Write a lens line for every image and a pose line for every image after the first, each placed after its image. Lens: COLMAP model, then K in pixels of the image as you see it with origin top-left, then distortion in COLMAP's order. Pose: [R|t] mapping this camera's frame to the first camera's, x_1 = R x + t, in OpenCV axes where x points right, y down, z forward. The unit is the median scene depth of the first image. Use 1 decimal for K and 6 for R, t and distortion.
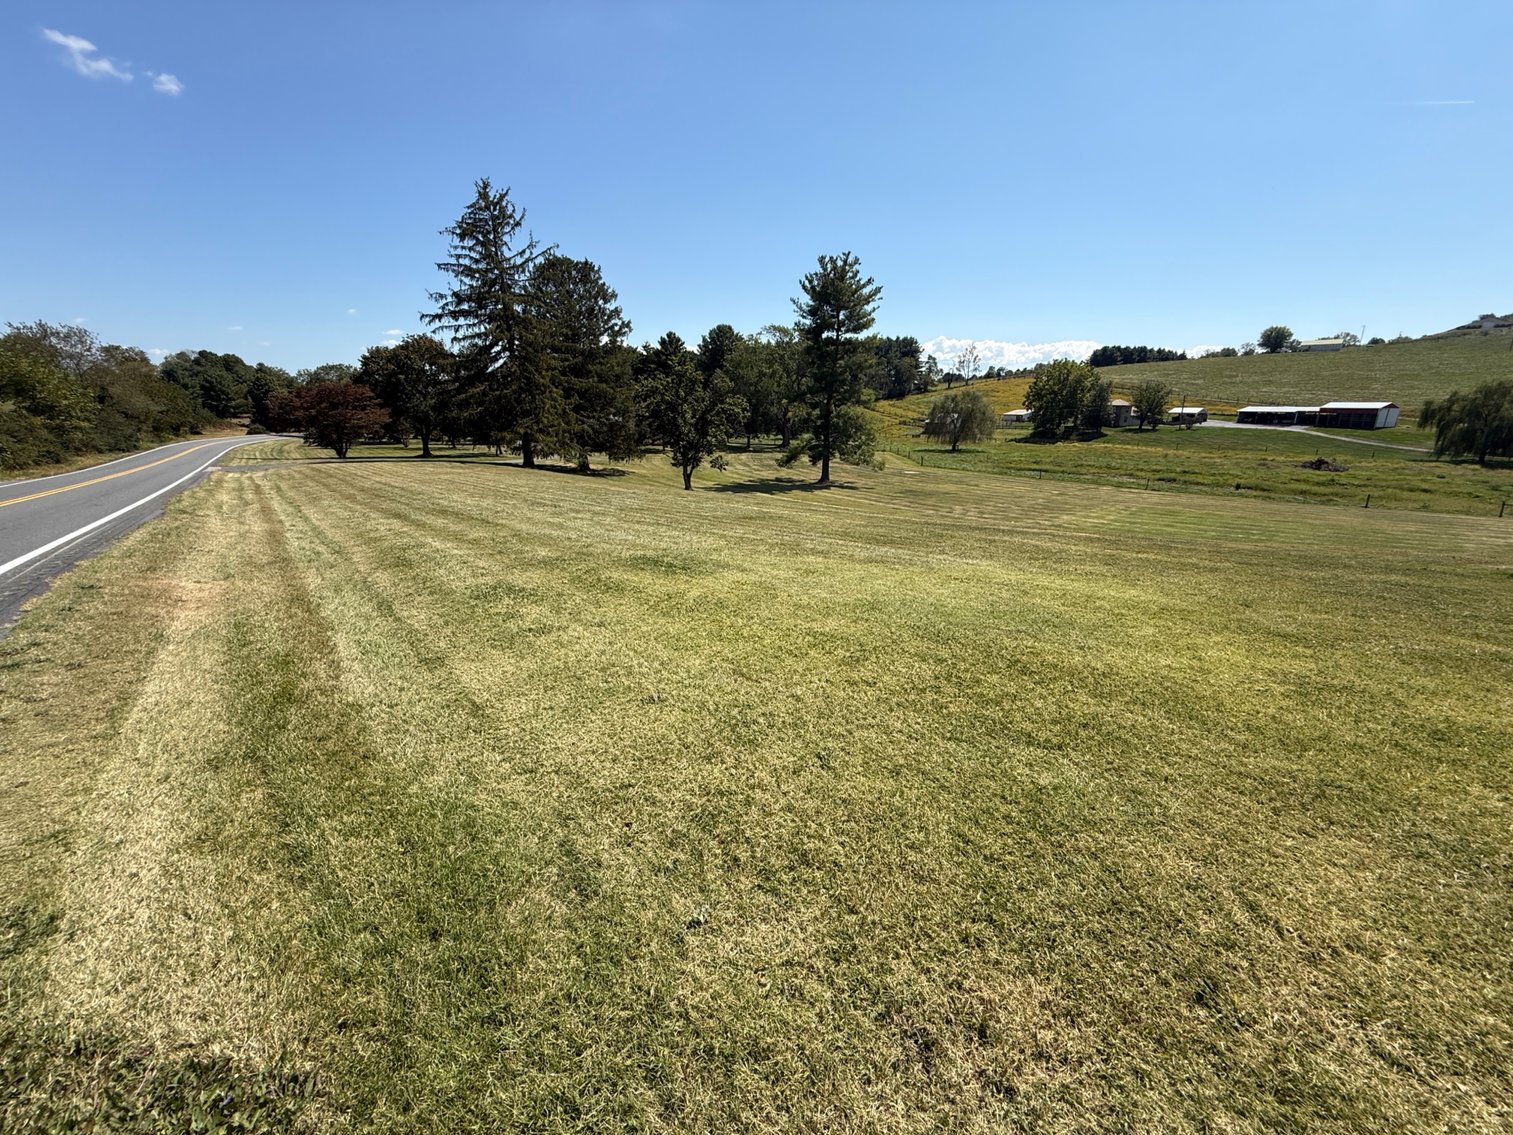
lens RADIAL K [[607.1, 0, 756.5], [0, 607.1, 567.5], [0, 0, 1]] dist [-0.001393, -0.000077]
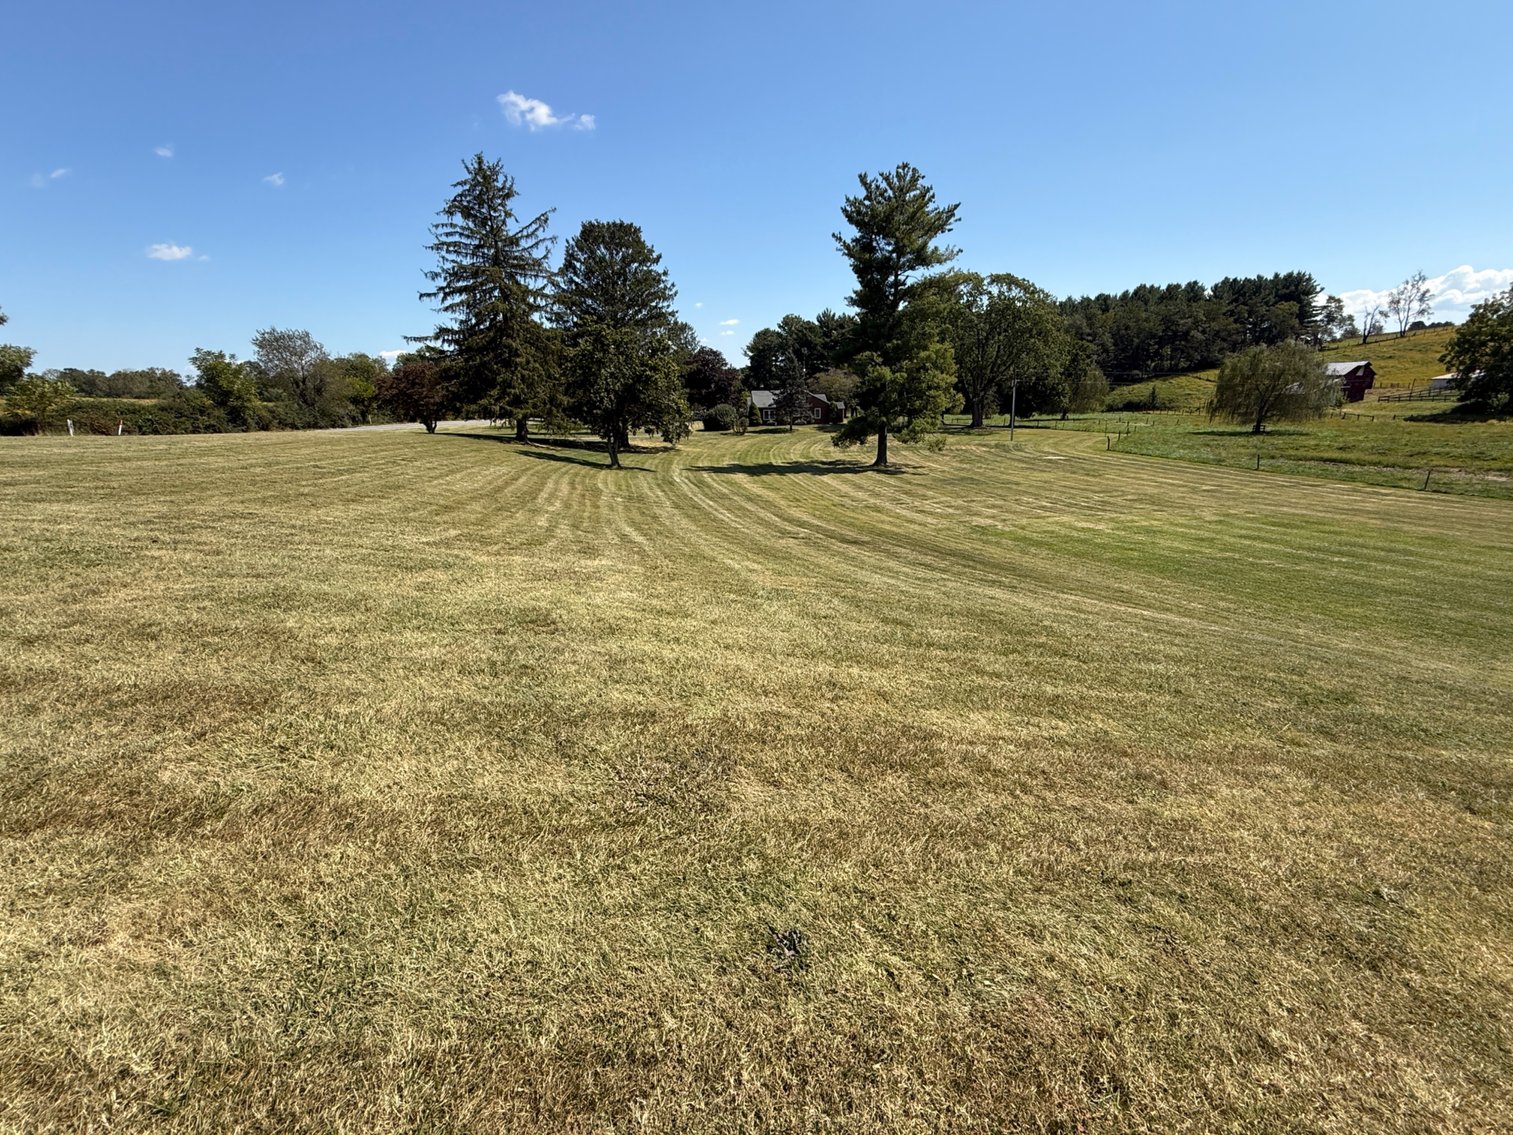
lens RADIAL K [[685.4, 0, 762.3], [0, 685.4, 570.9], [0, 0, 1]] dist [-0.000972, 0.000516]
pose [[0.886999, 0.090677, -0.452781, 0.385523], [-0.090812, 0.995636, 0.021491, -0.012509], [0.452754, 0.022055, 0.891363, 0.150661]]
